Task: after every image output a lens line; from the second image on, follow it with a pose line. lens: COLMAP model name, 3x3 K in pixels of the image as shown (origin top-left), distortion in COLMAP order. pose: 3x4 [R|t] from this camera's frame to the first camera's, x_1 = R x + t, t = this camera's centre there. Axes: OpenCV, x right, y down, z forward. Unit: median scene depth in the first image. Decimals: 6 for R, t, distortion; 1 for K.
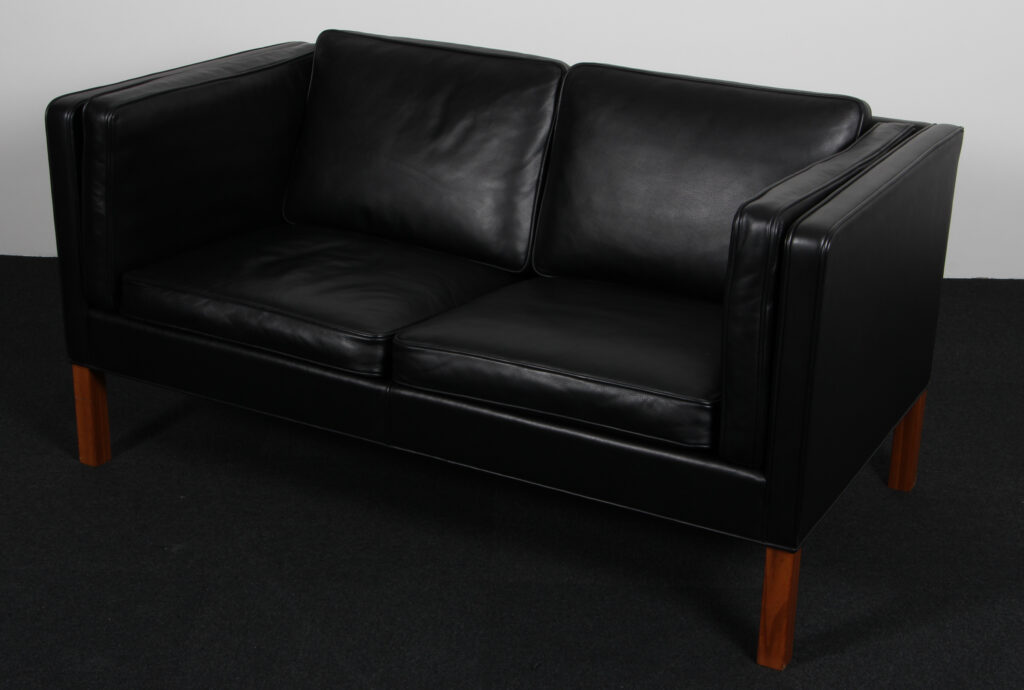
lens RADIAL K [[1511.9, 0, 491.2], [0, 1511.9, 346.8], [0, 0, 1]] dist [0.045260, 0.067882]
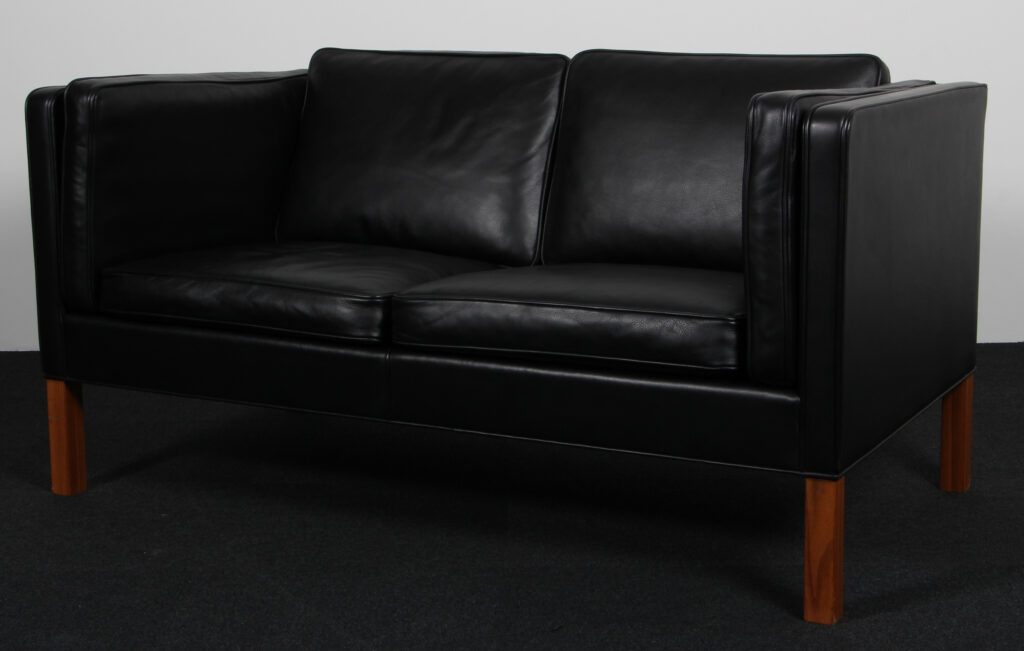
lens RADIAL K [[1633.5, 0, 512.0], [0, 1633.5, 325.5], [0, 0, 1]] dist [0.048617, 0.022509]
pose [[0.999565, -0.029184, 0.004138, 0.003883], [0.029429, 0.980185, -0.195887, 0.202893], [0.001661, 0.195924, 0.980618, 0.018188]]
